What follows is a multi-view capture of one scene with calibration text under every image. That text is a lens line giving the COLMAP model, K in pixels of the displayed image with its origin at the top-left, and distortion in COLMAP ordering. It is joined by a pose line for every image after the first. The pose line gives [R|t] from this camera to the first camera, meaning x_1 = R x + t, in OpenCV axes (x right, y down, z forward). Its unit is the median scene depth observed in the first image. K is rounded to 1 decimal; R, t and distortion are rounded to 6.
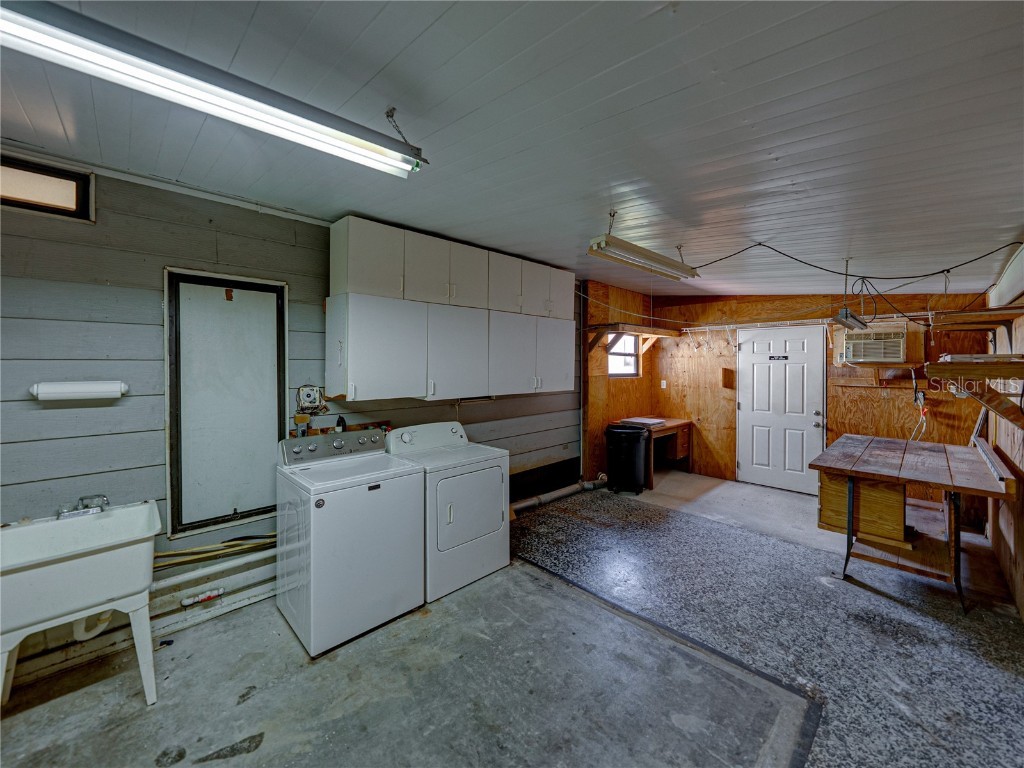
lens RADIAL K [[398.7, 0, 493.4], [0, 398.7, 379.8], [0, 0, 1]] dist [-0.000475, 0.000426]
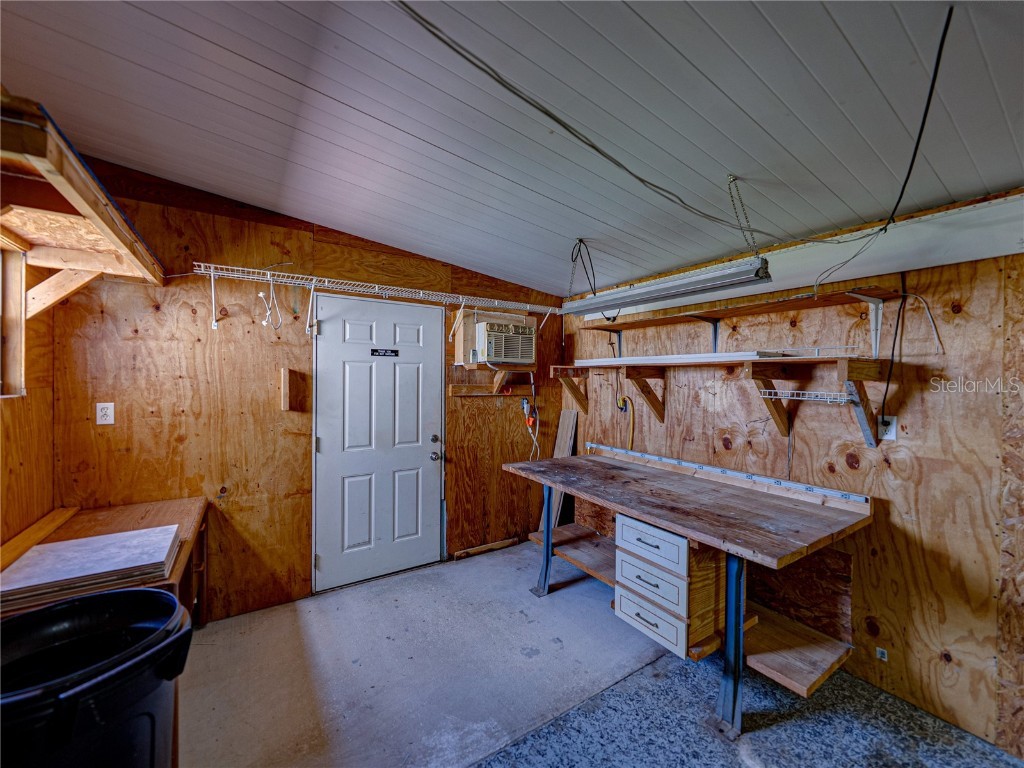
lens RADIAL K [[398.7, 0, 493.4], [0, 398.7, 379.8], [0, 0, 1]] dist [-0.000475, 0.000426]
pose [[0.146000, -0.000516, 0.989284, 0.148556], [0.030763, 0.999519, -0.004019, -0.007517], [-0.988806, 0.031020, 0.145945, 0.703355]]
